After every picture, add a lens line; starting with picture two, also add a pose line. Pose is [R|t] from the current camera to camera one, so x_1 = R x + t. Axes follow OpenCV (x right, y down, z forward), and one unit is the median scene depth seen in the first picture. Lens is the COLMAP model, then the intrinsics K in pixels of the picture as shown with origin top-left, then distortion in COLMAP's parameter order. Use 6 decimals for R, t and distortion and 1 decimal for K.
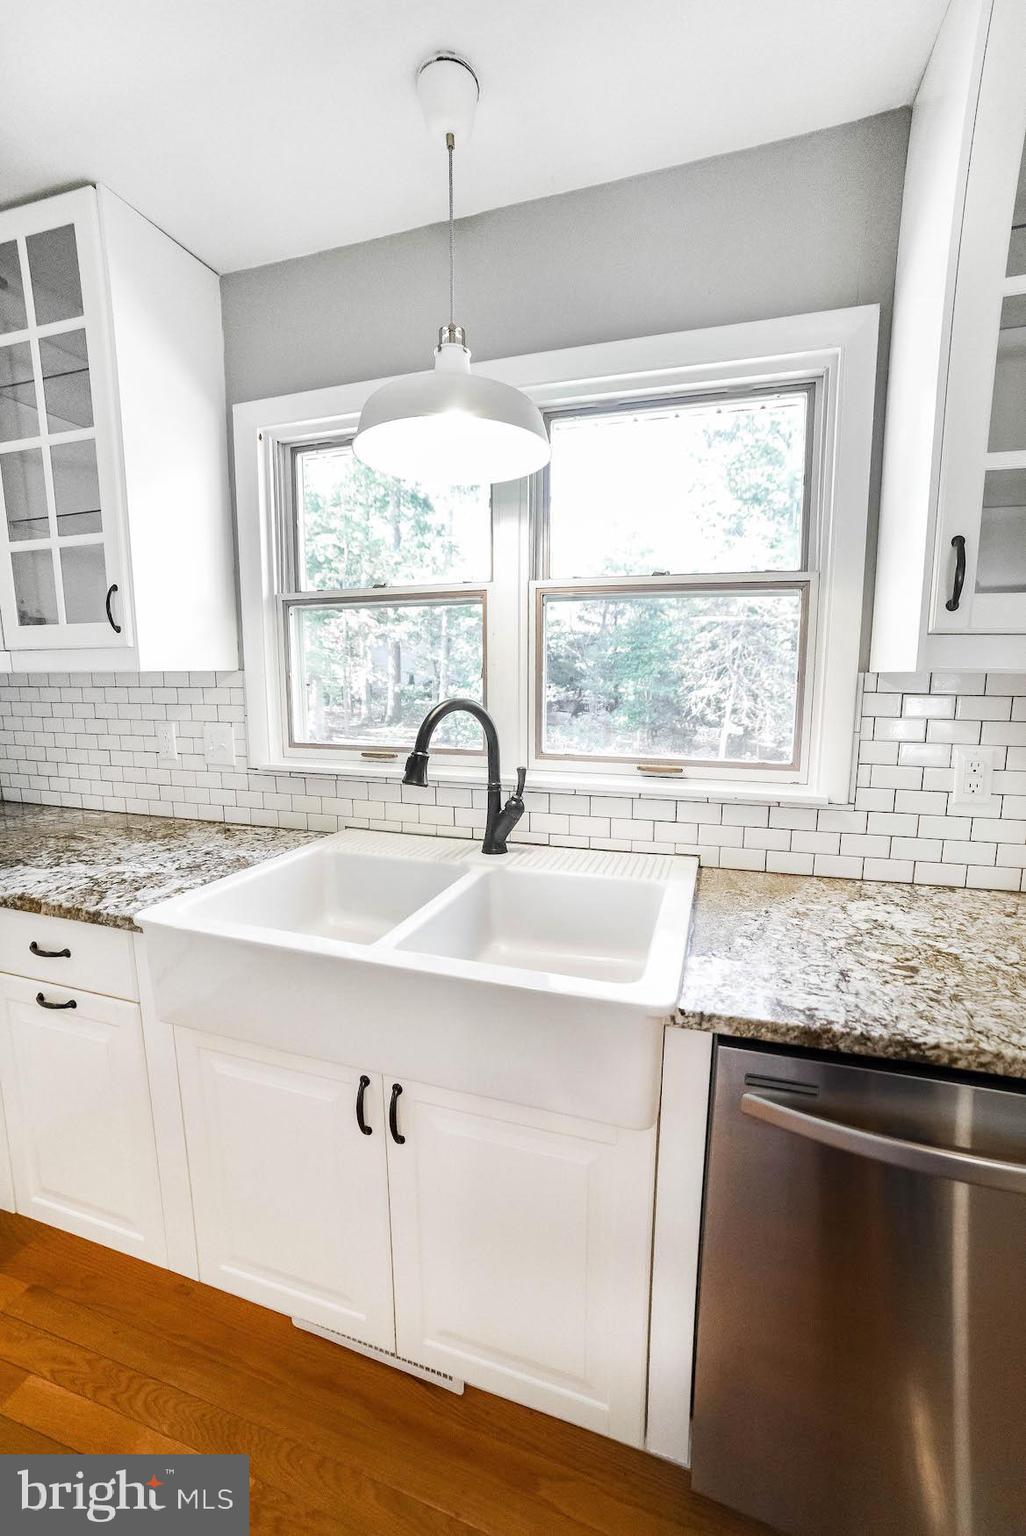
lens RADIAL K [[612.9, 0, 524.8], [0, 612.9, 767.2], [0, 0, 1]] dist [-0.029001, 0.008724]
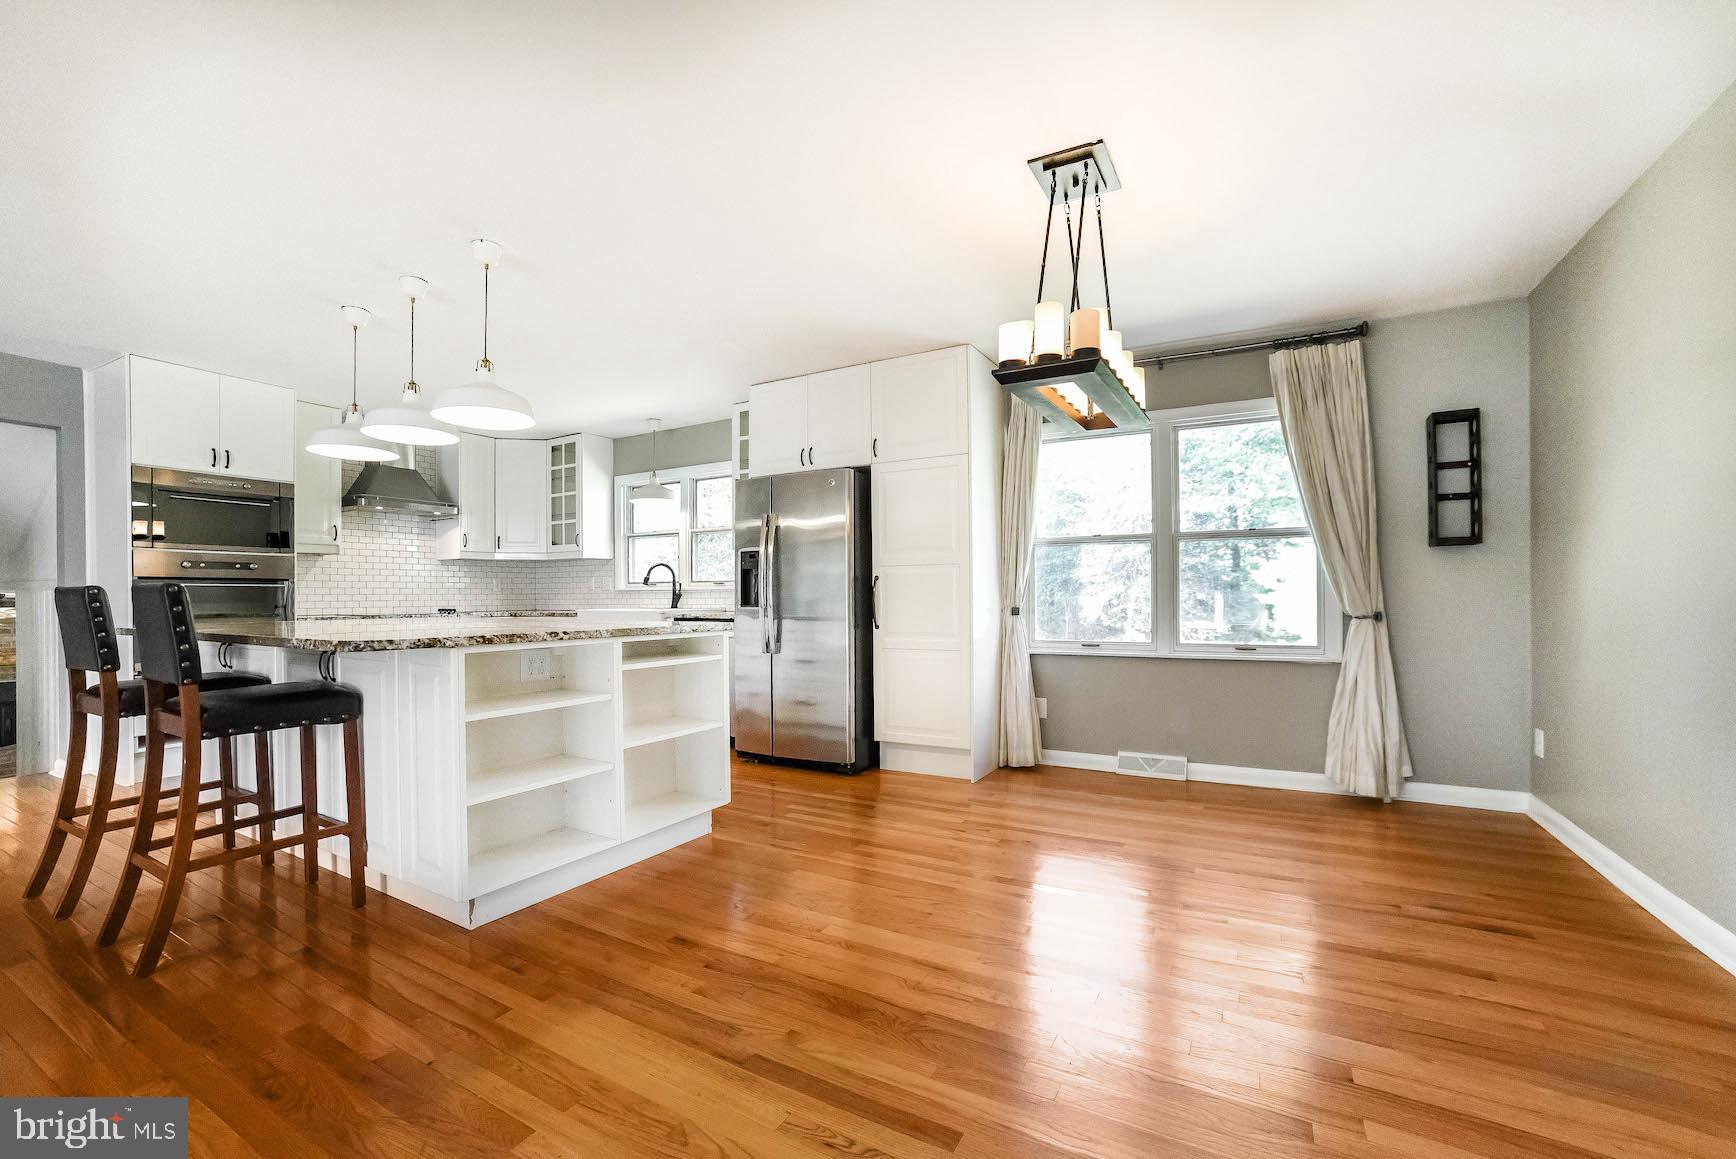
lens RADIAL K [[692.7, 0, 861.5], [0, 692.7, 598.5], [0, 0, 1]] dist [-0.029001, 0.008724]
pose [[0.980855, -0.003766, -0.194702, 1.661331], [-0.021691, 0.991478, -0.128452, 0.532678], [0.193526, 0.130216, 0.972415, -2.450151]]
